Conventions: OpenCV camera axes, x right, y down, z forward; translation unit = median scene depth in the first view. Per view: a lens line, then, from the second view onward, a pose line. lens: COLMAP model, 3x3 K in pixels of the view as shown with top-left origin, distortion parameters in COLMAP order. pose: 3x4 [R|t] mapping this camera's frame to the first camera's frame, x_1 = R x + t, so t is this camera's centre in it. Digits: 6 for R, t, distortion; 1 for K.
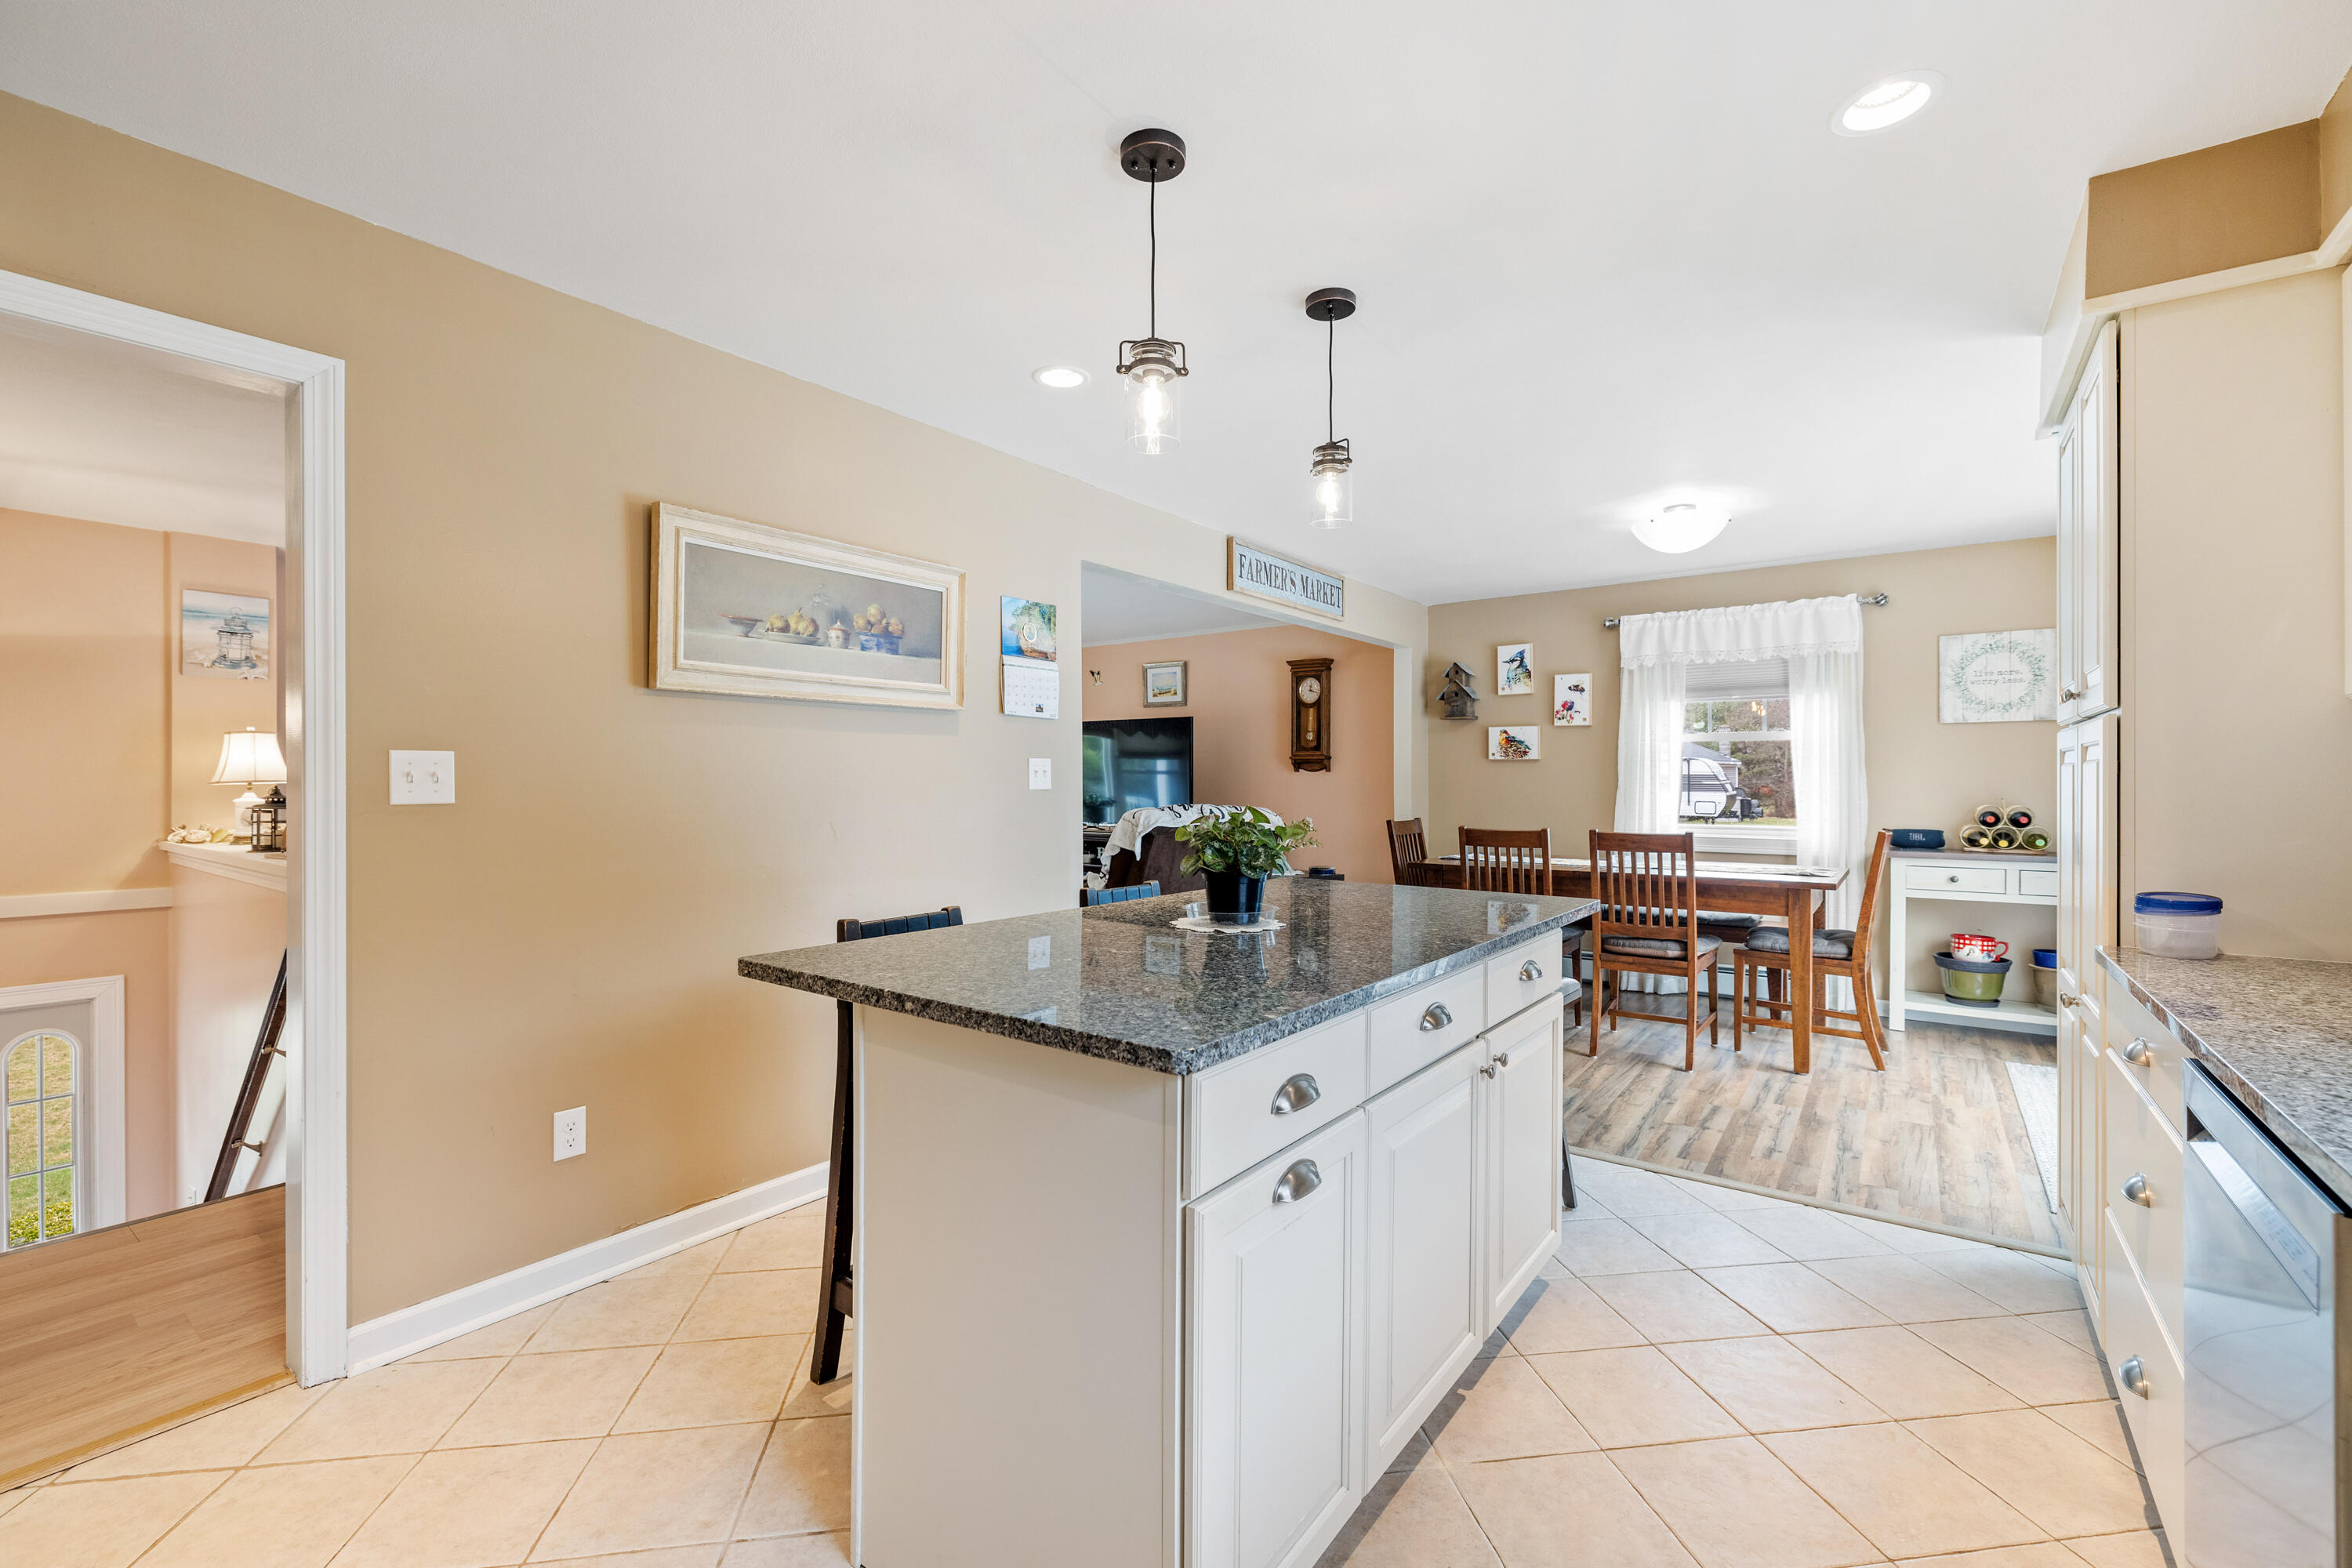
lens RADIAL K [[984.3, 0, 1174.2], [0, 984.3, 769.5], [0, 0, 1]] dist [-0.003815, 0.000692]
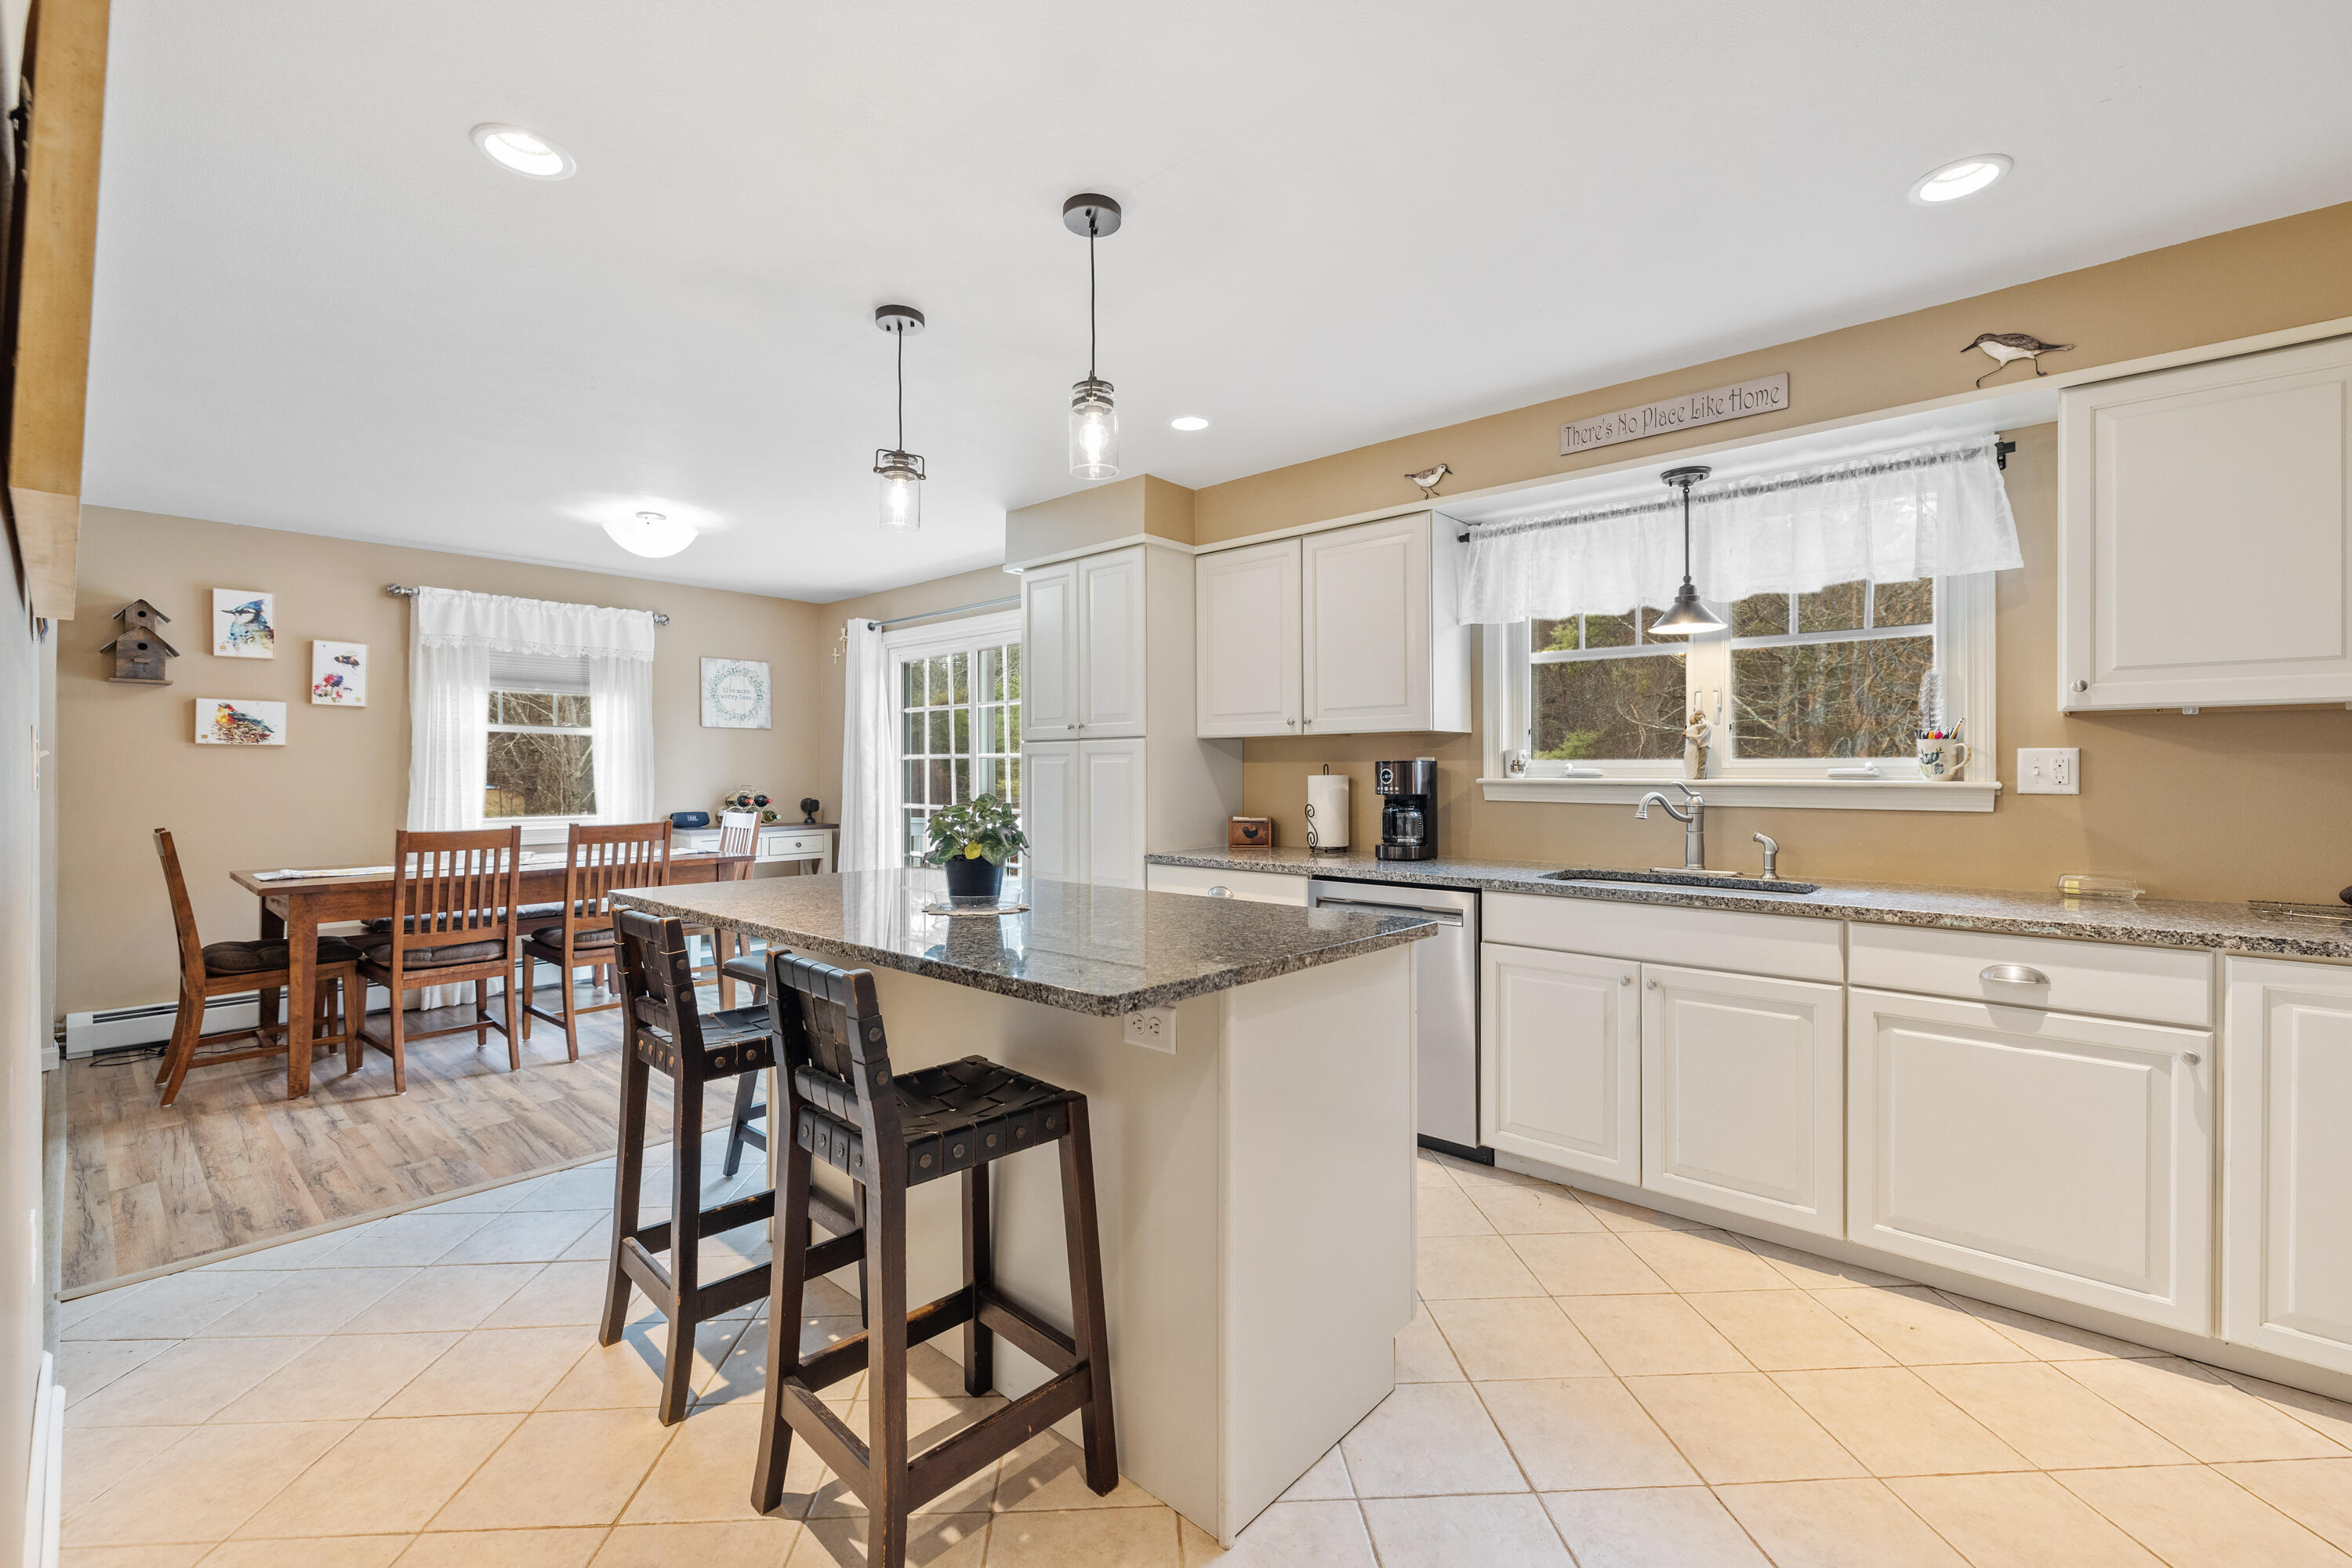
lens RADIAL K [[984.3, 0, 1174.2], [0, 984.3, 769.5], [0, 0, 1]] dist [-0.003815, 0.000692]
pose [[0.094009, 0.003220, 0.995566, -0.375590], [-0.010500, 0.999942, -0.002242, 0.003519], [-0.995516, -0.010243, 0.094038, 0.258066]]
